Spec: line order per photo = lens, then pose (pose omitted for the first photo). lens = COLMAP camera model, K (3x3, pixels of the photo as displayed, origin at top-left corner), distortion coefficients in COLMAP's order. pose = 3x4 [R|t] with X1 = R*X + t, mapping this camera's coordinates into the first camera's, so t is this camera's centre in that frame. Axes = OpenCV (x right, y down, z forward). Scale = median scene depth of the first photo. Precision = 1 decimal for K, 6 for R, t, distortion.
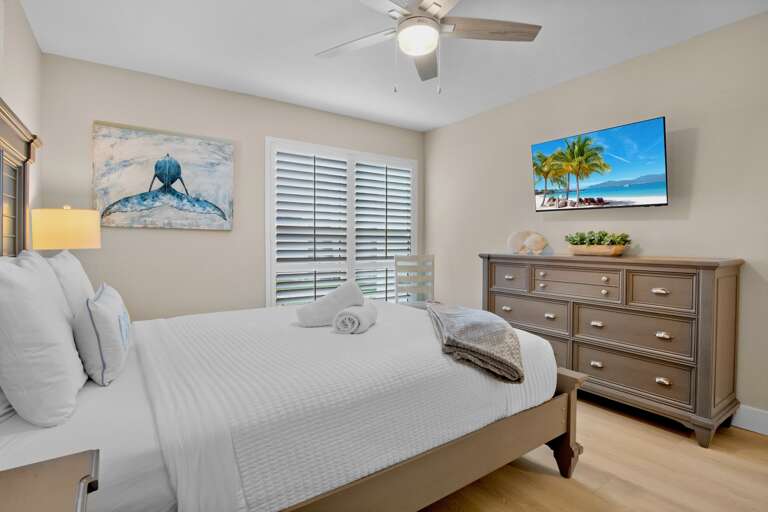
lens RADIAL K [[382.5, 0, 383.6], [0, 382.5, 252.1], [0, 0, 1]] dist [-0.011037, -0.005305]
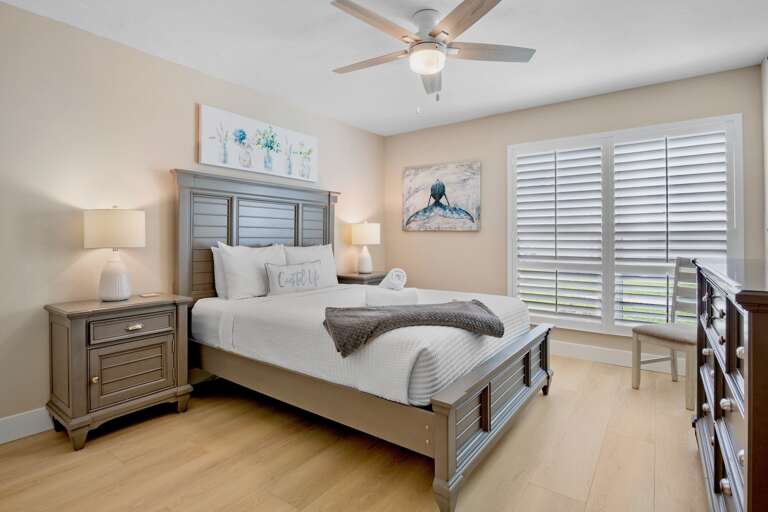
lens RADIAL K [[382.5, 0, 388.9], [0, 382.5, 240.6], [0, 0, 1]] dist [-0.011037, -0.005305]
pose [[0.344944, -0.002434, -0.938620, 0.720722], [-0.020604, 0.999736, -0.010164, -0.006803], [0.938397, 0.022845, 0.344803, 0.332530]]
